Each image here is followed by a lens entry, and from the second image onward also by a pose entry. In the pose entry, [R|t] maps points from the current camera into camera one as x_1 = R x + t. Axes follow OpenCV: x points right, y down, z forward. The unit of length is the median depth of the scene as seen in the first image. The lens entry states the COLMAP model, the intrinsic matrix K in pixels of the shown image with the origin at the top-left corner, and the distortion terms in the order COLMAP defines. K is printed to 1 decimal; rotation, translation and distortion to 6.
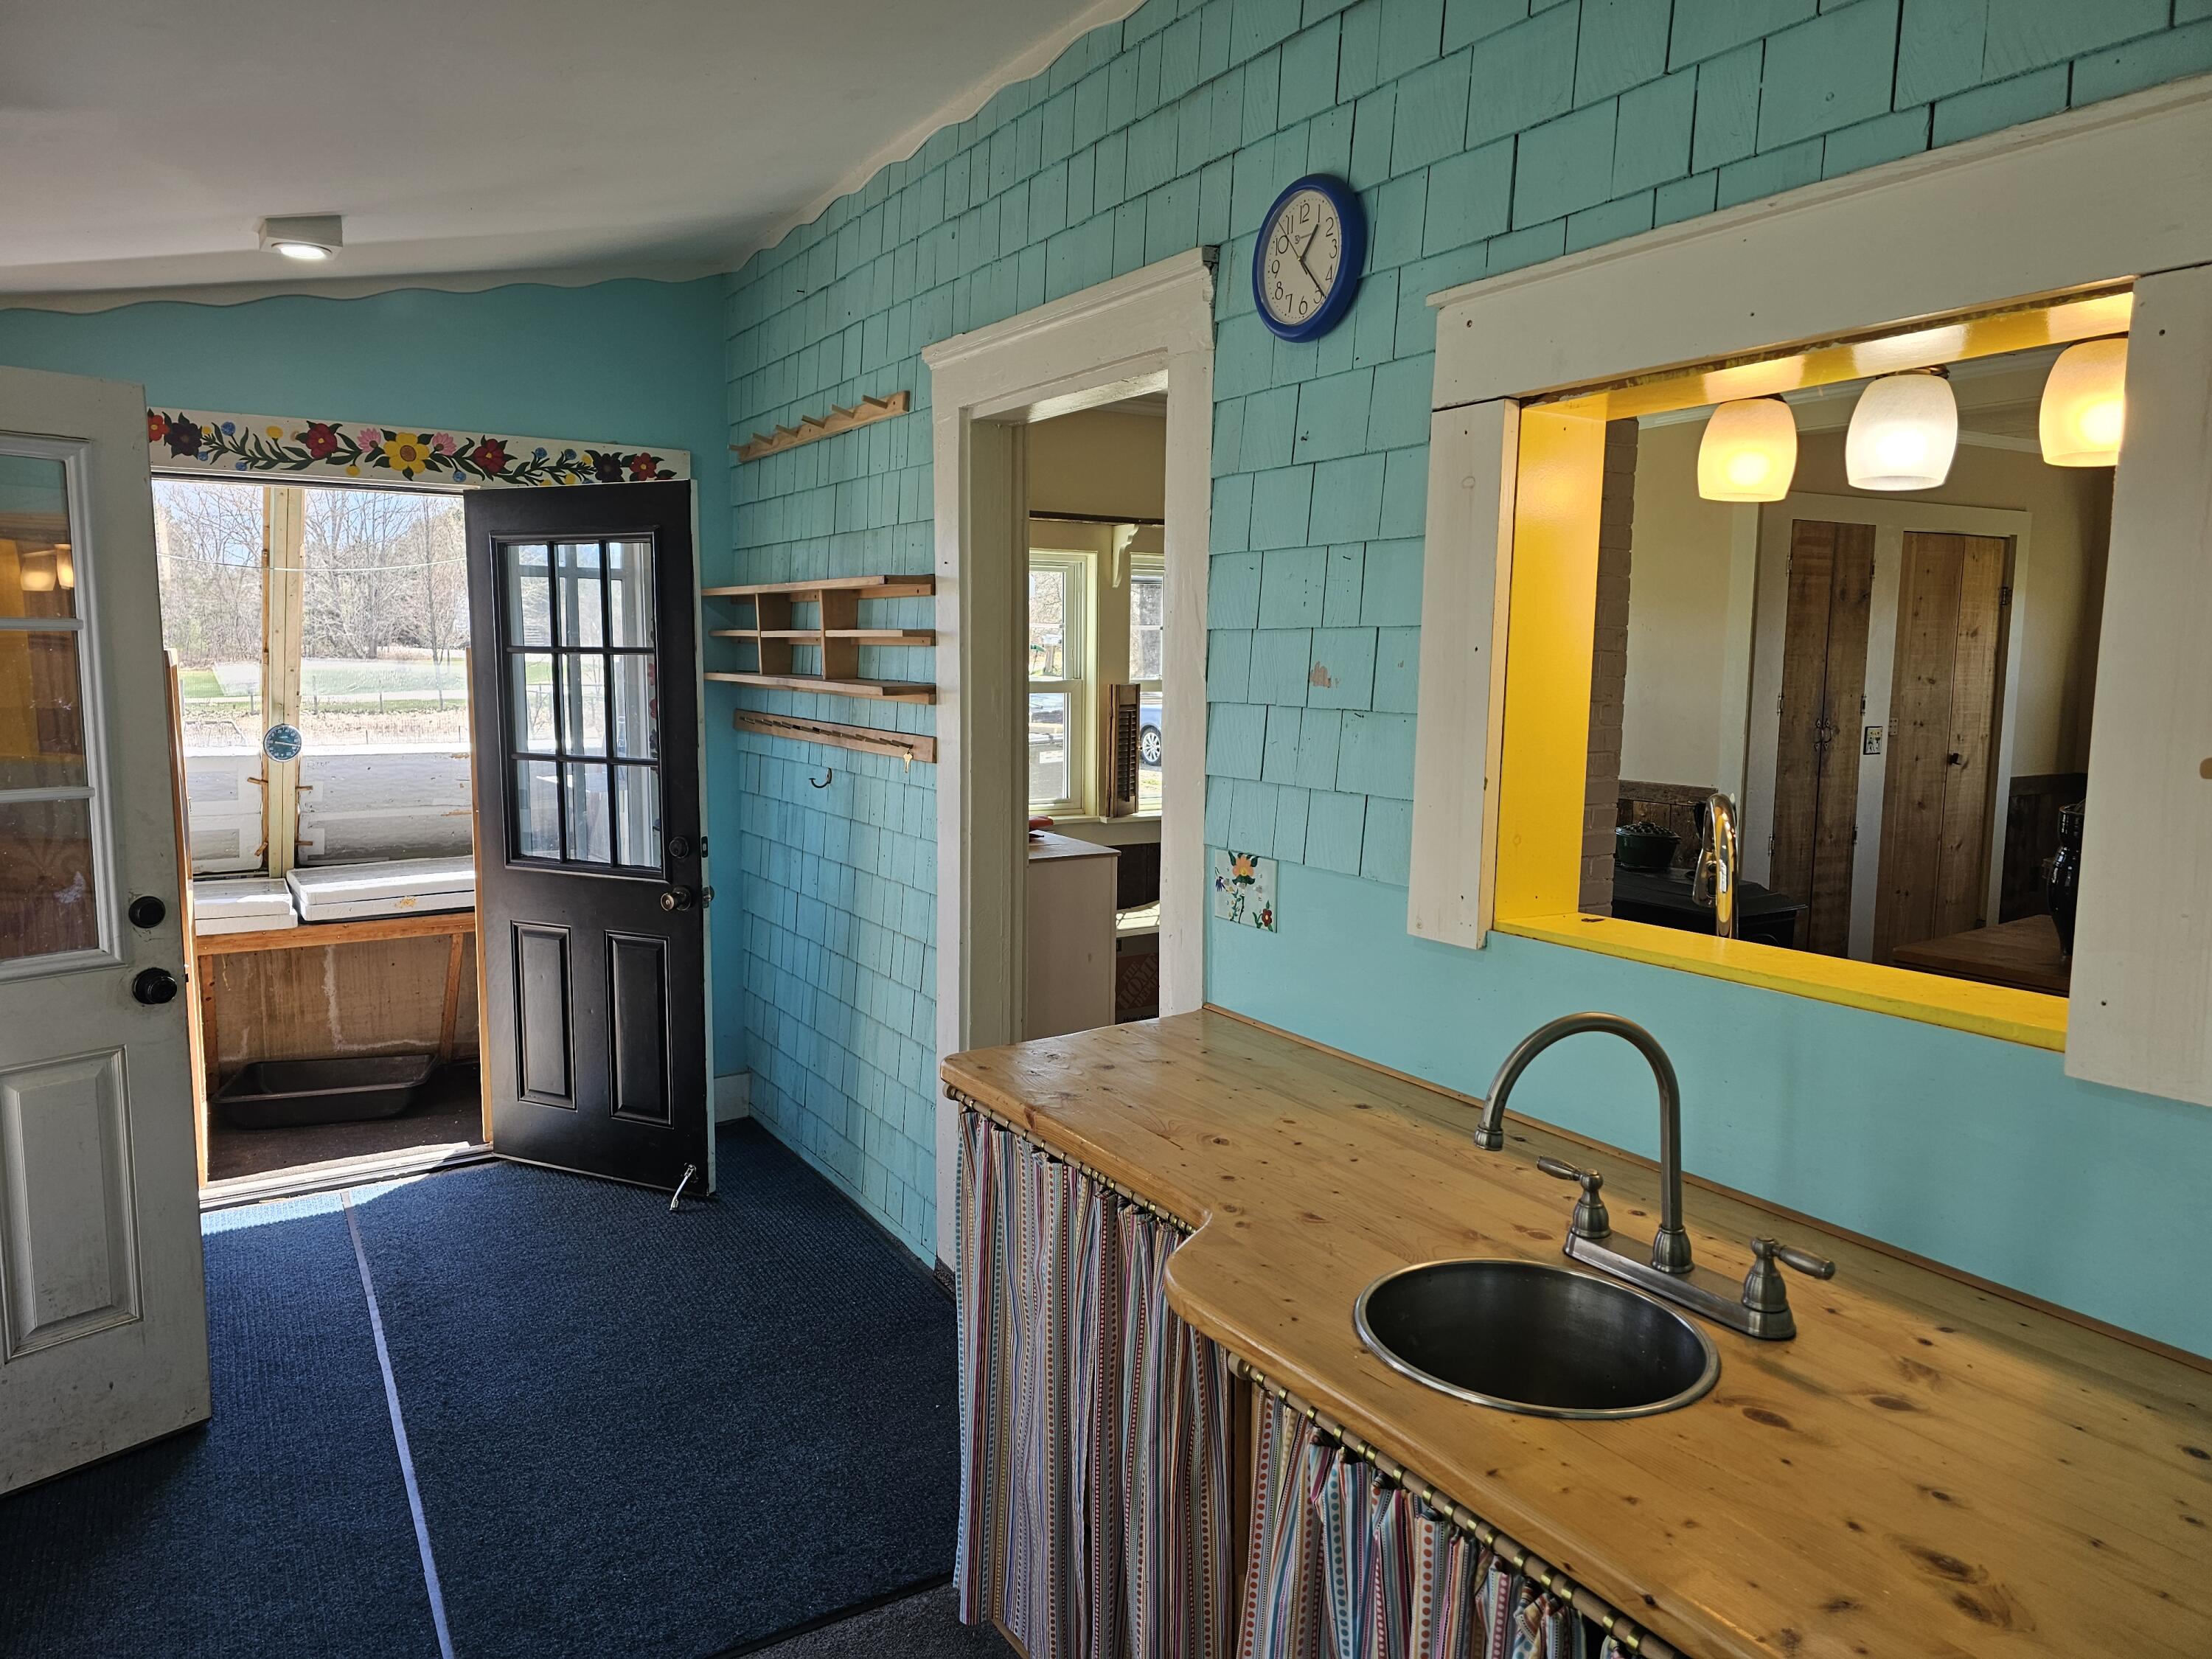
lens RADIAL K [[1464.9, 0, 1095.8], [0, 1464.9, 840.6], [0, 0, 1]] dist [0.049523, -0.049503]
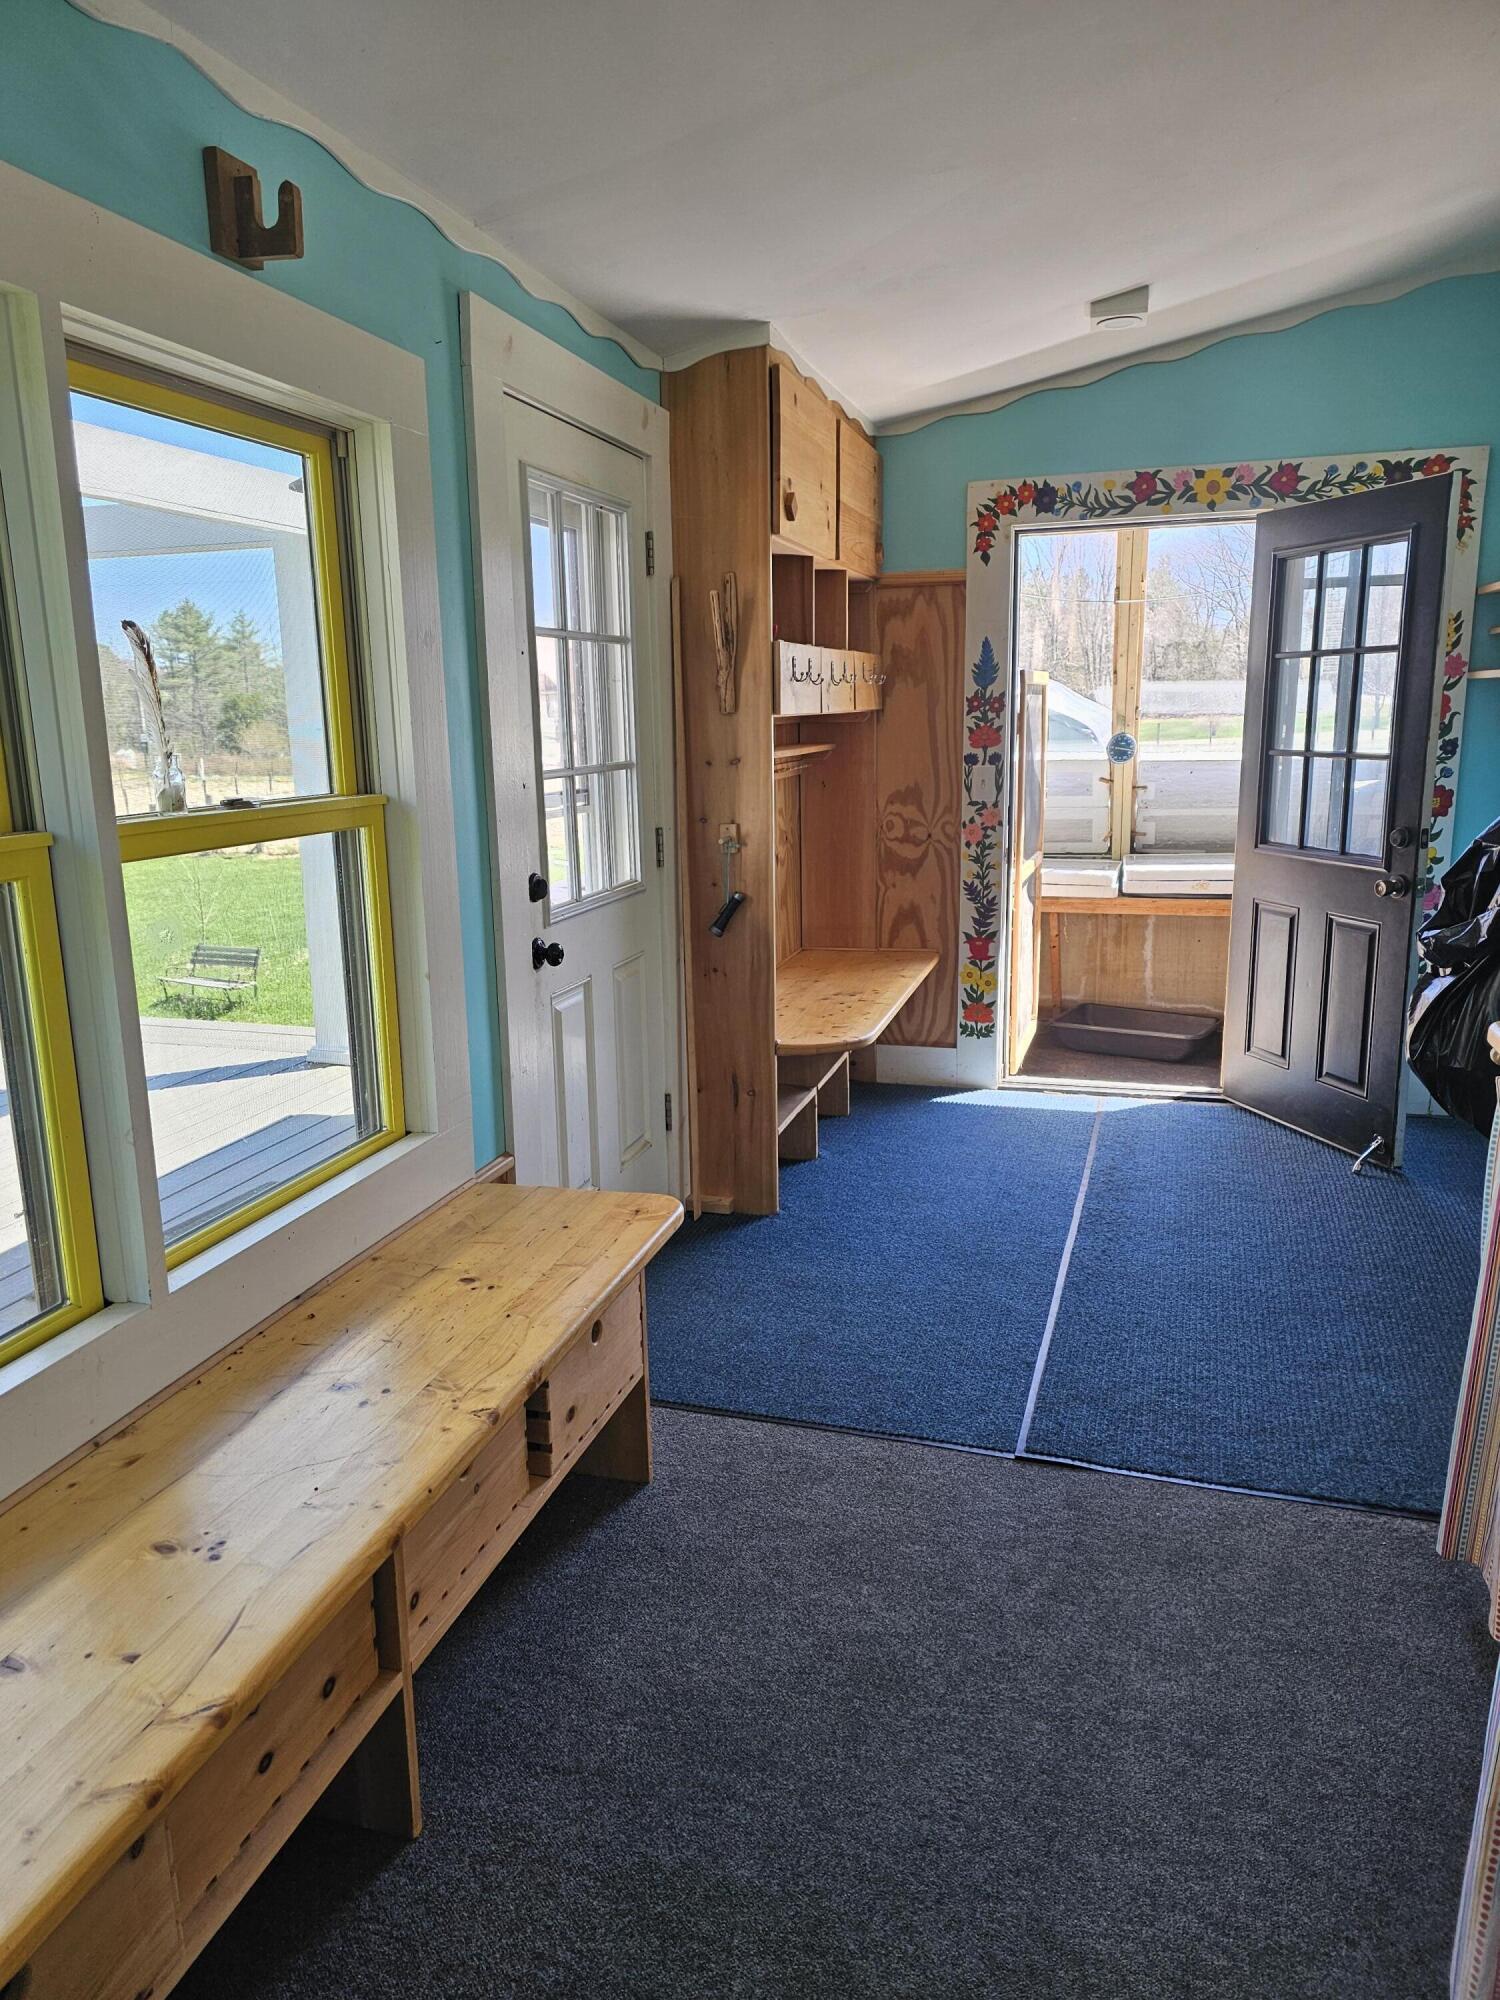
lens RADIAL K [[1324.5, 0, 748.5], [0, 1324.5, 997.8], [0, 0, 1]] dist [0.049523, -0.049503]
pose [[0.670613, 0.139435, -0.728585, 0.107390], [-0.067724, 0.989582, 0.127049, 0.025745], [0.738709, -0.035858, 0.673070, 0.005938]]
